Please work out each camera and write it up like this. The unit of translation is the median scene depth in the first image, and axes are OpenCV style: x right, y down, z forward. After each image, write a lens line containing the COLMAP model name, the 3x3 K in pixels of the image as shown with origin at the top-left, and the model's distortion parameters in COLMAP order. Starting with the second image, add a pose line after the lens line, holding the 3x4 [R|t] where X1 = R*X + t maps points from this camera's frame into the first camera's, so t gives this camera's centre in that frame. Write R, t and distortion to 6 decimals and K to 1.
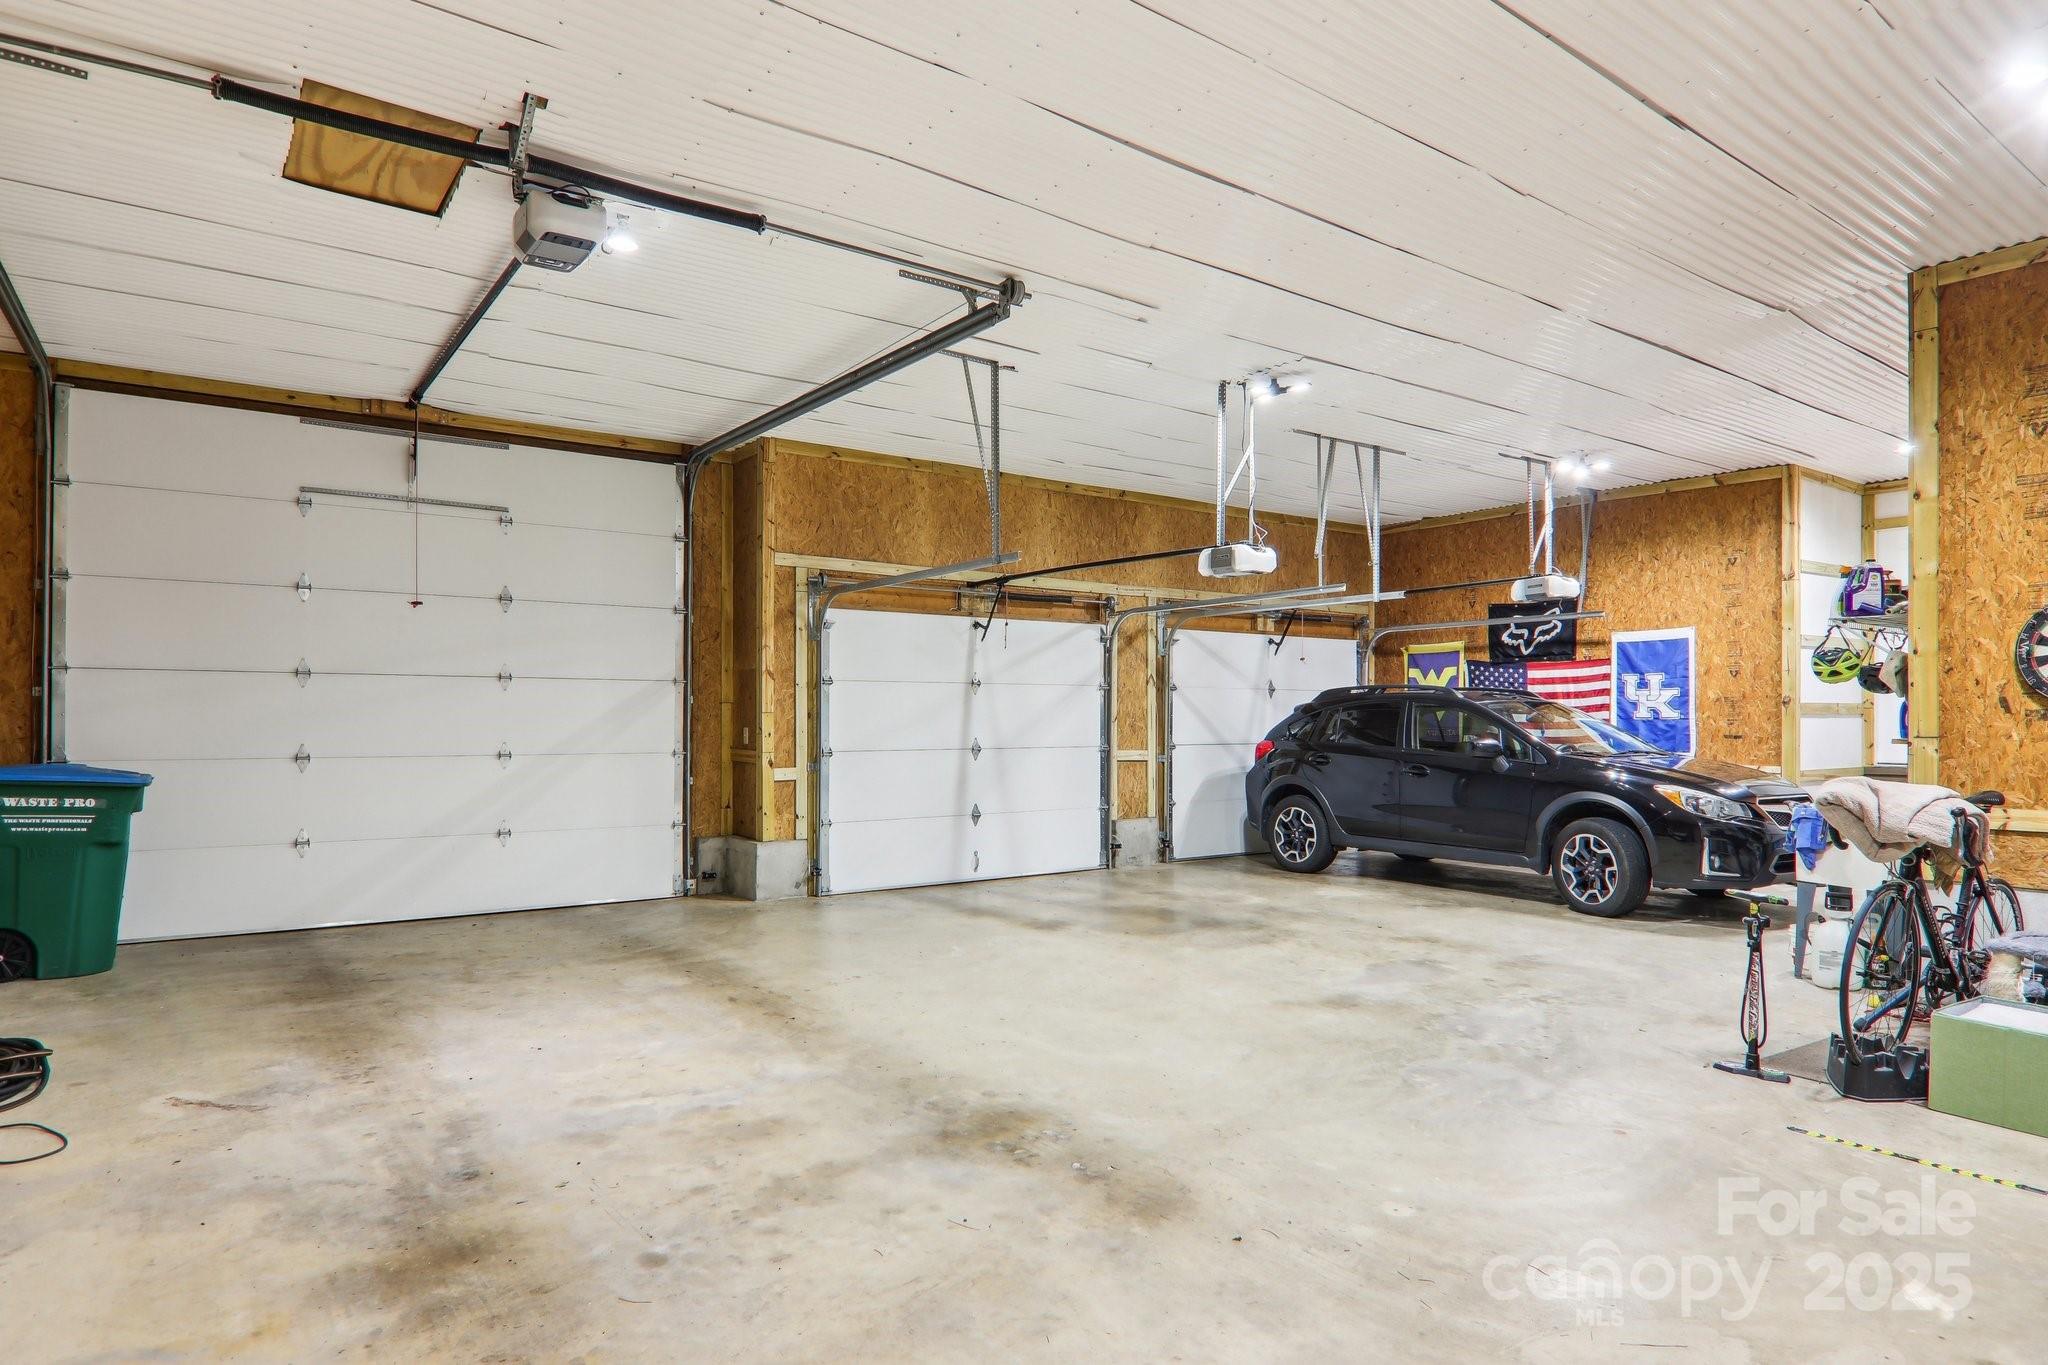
lens RADIAL K [[1161.0, 0, 1029.0], [0, 1161.0, 683.2], [0, 0, 1]] dist [0.006515, 0.003386]
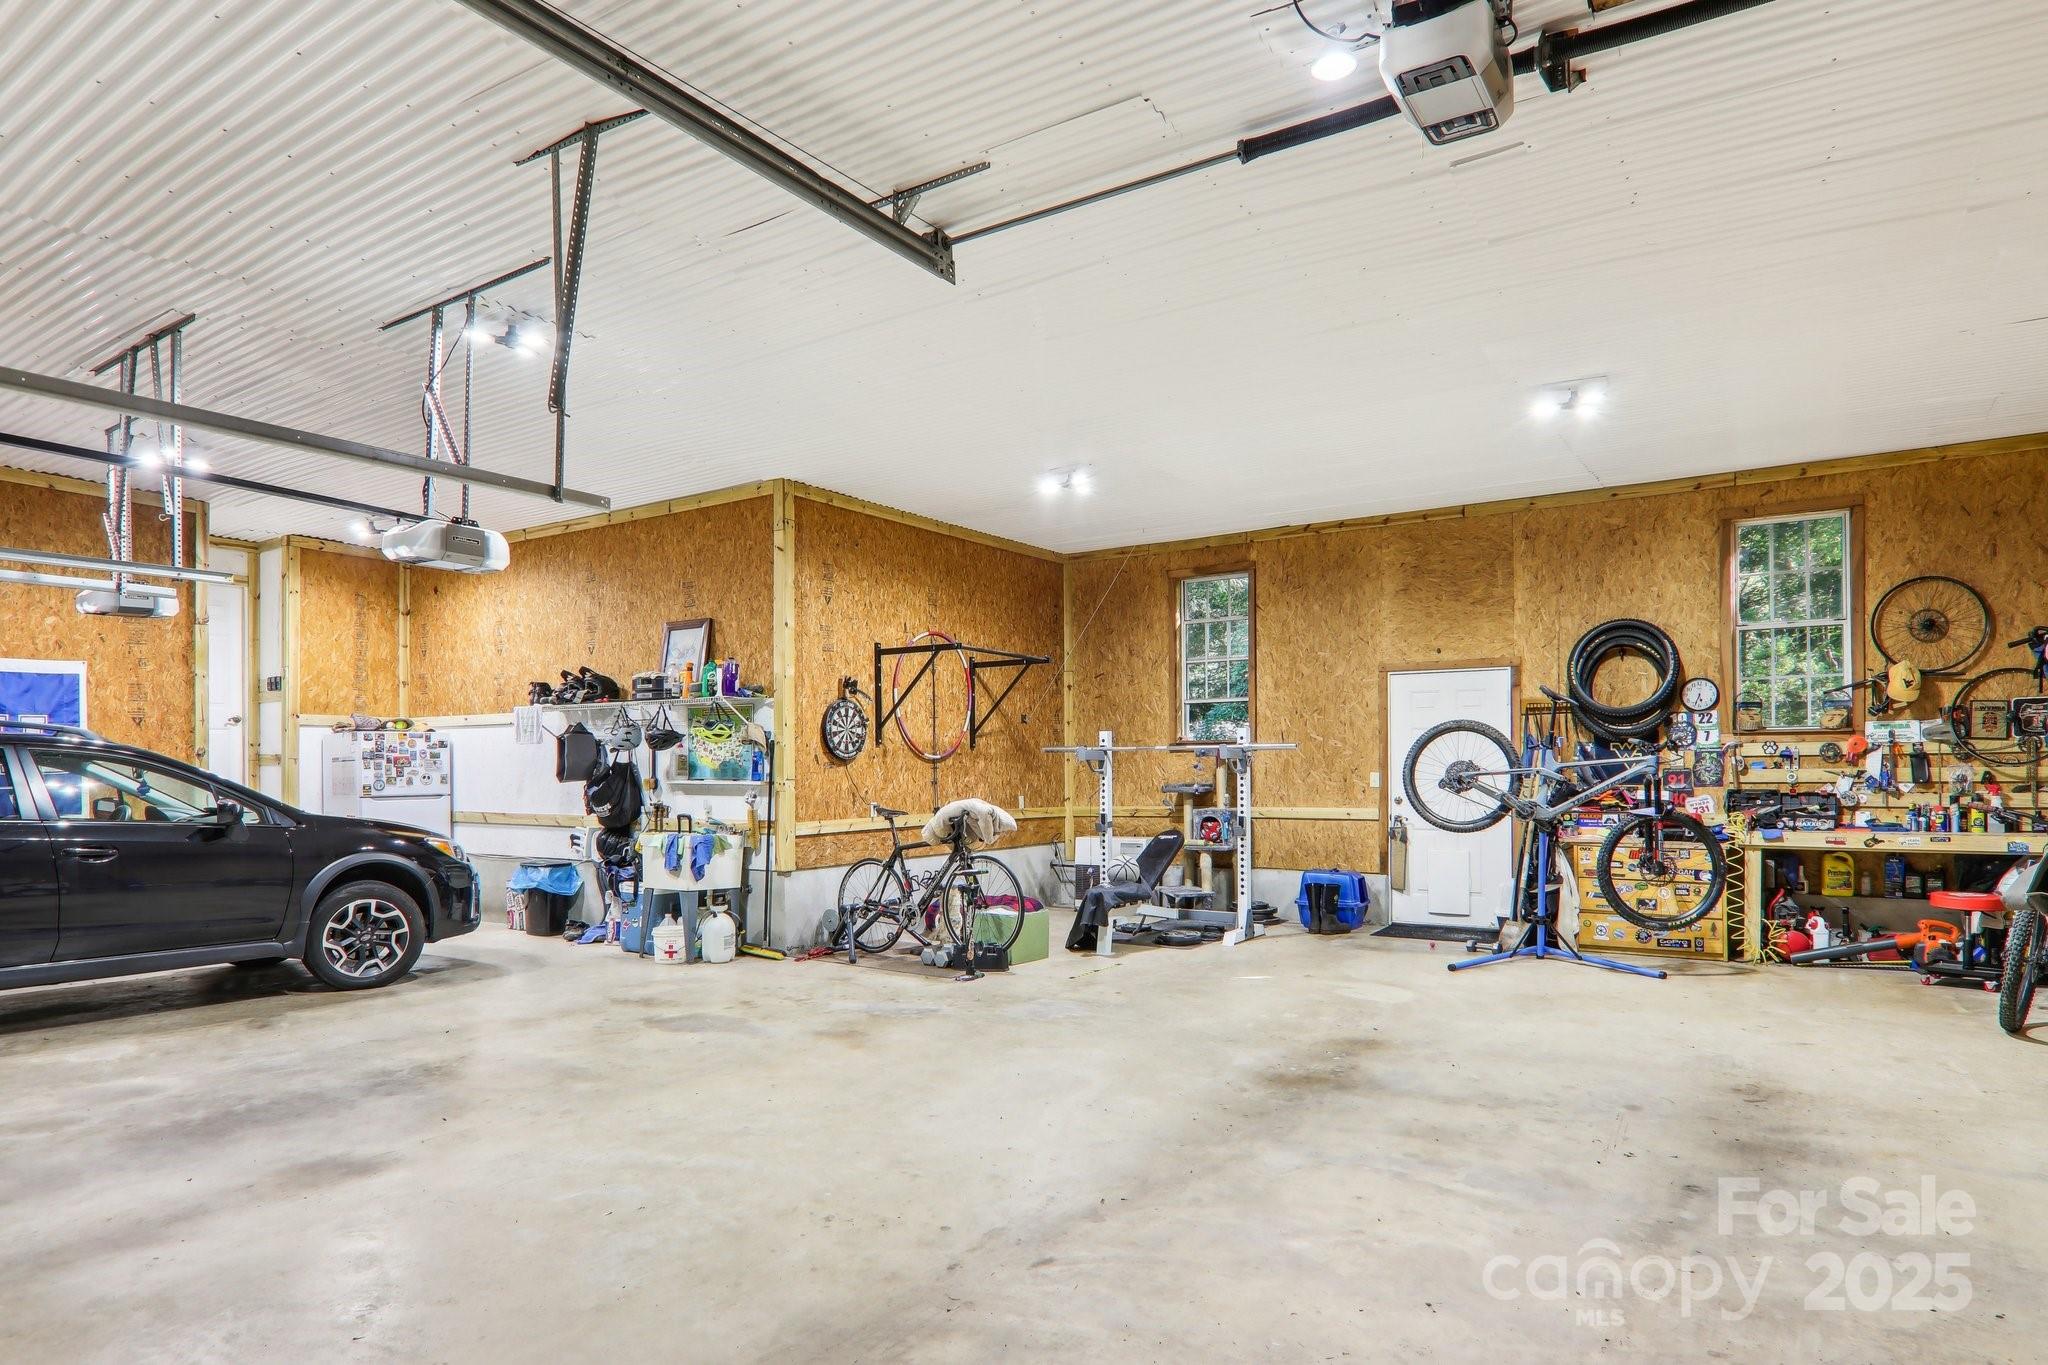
lens RADIAL K [[1161.0, 0, 1025.6], [0, 1161.0, 780.0], [0, 0, 1]] dist [0.006515, 0.003386]
pose [[-0.346100, -0.011206, 0.938131, -1.113790], [-0.021495, 0.999761, 0.004012, 0.045259], [-0.937951, -0.018776, -0.346258, 1.711959]]
